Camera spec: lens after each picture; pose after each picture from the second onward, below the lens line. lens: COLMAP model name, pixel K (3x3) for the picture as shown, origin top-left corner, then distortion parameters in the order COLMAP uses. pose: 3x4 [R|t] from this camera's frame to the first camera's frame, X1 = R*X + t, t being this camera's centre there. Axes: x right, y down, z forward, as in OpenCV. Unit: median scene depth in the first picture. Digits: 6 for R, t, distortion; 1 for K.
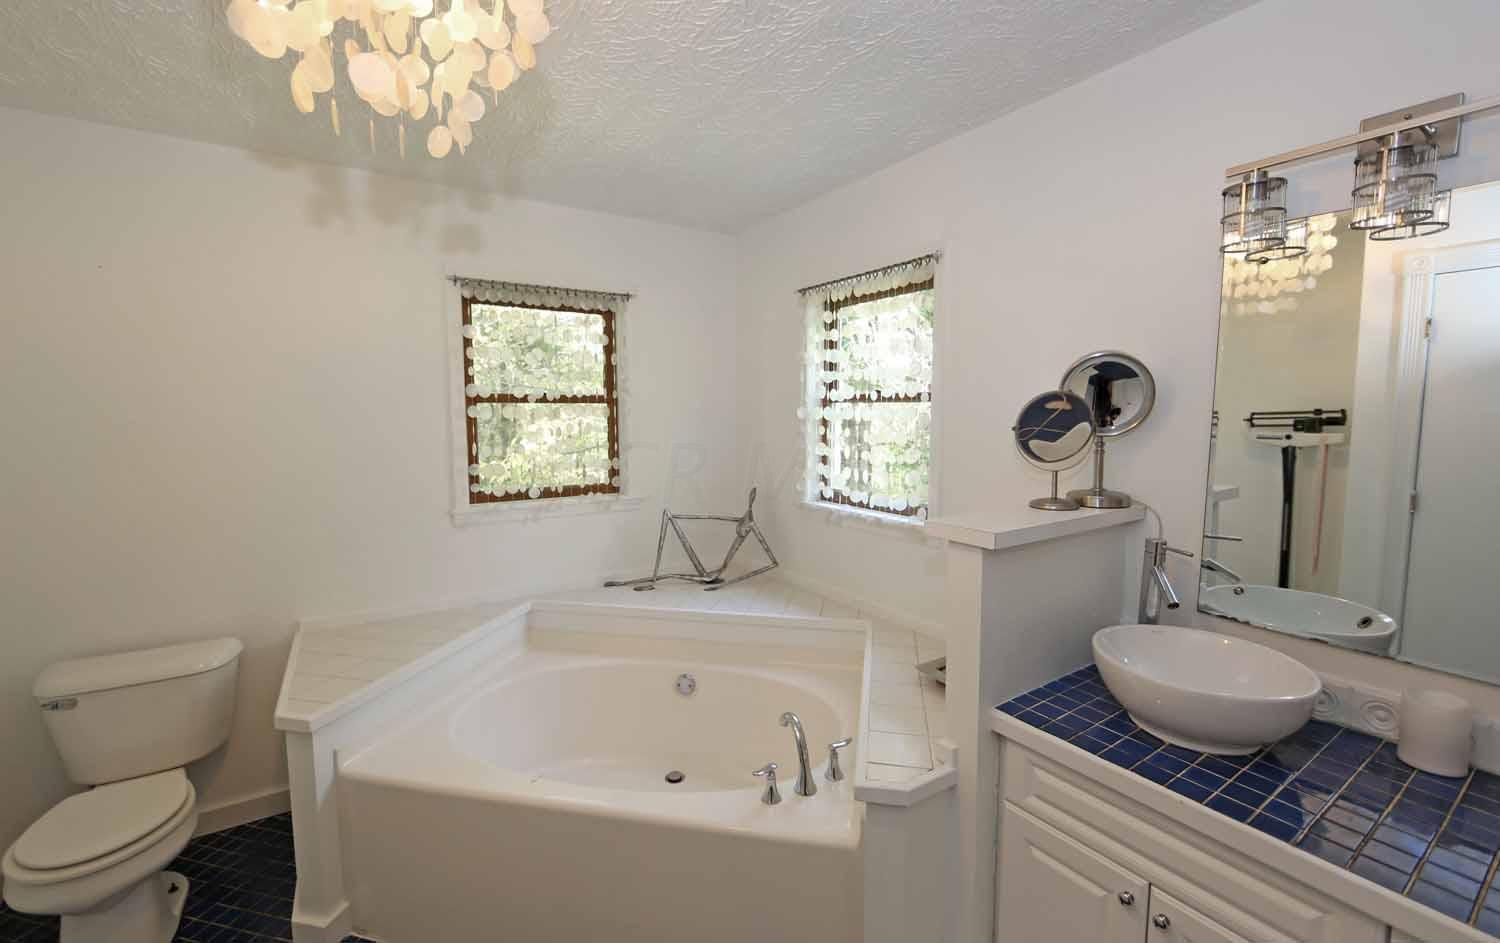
lens RADIAL K [[610.1, 0, 750.0], [0, 610.1, 471.5], [0, 0, 1]] dist [0.000364, 0.000047]
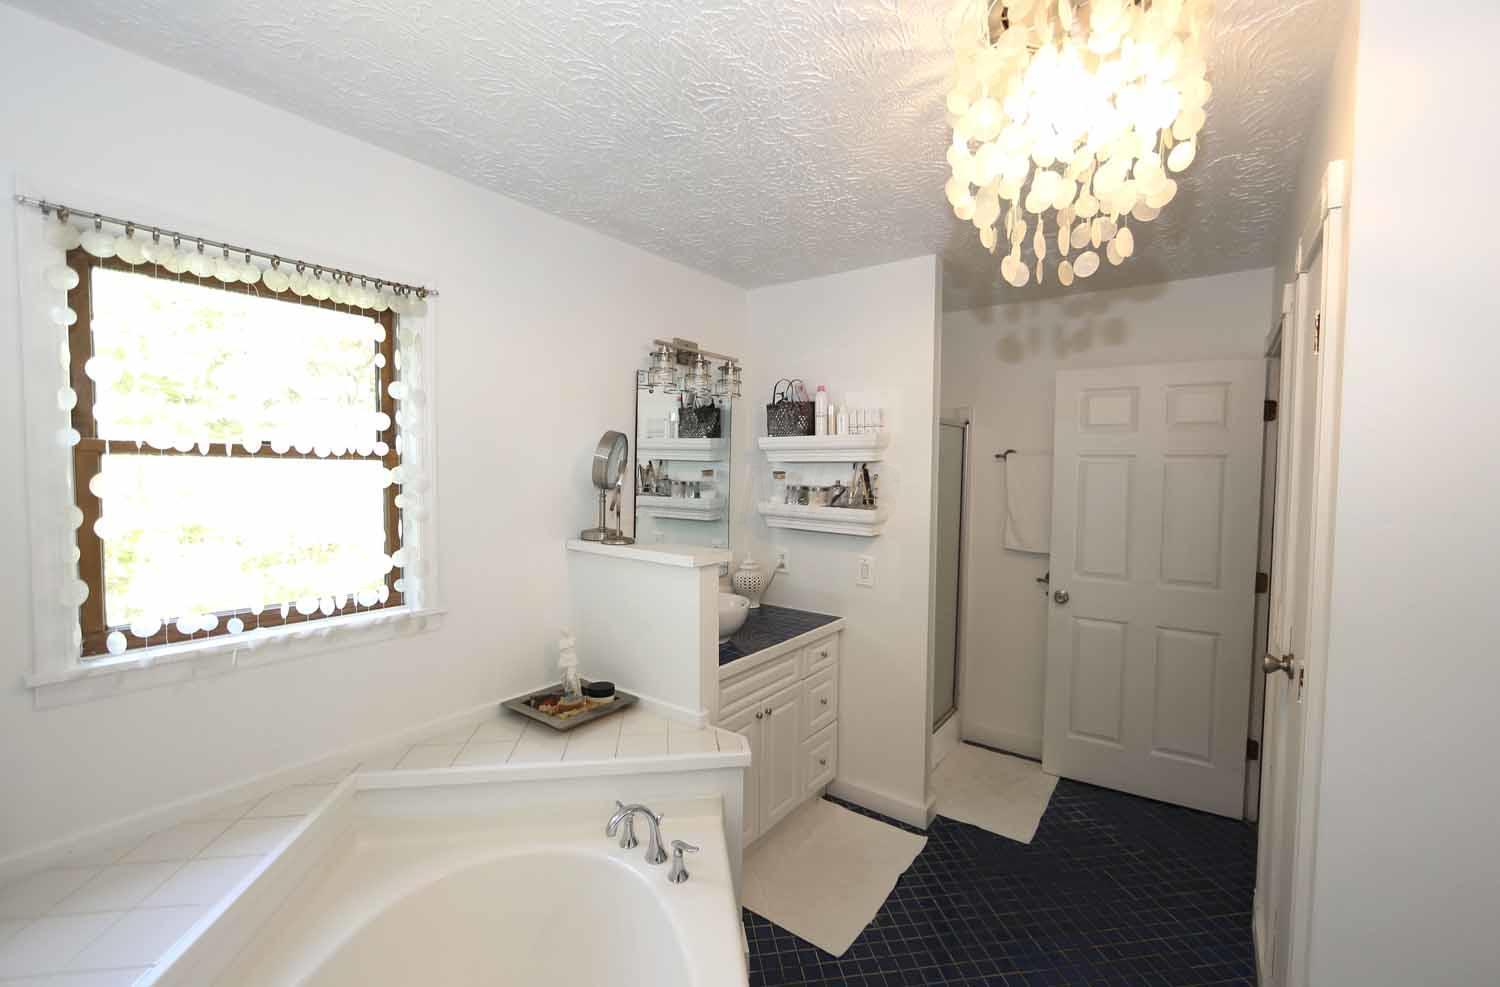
lens RADIAL K [[610.6, 0, 750.0], [0, 610.6, 493.5], [0, 0, 1]] dist [-0.003606, -0.000694]
pose [[-0.341305, -0.042489, 0.938992, -0.877553], [0.079376, 0.994107, 0.073834, -0.129066], [-0.936595, 0.099733, -0.335921, 1.159711]]
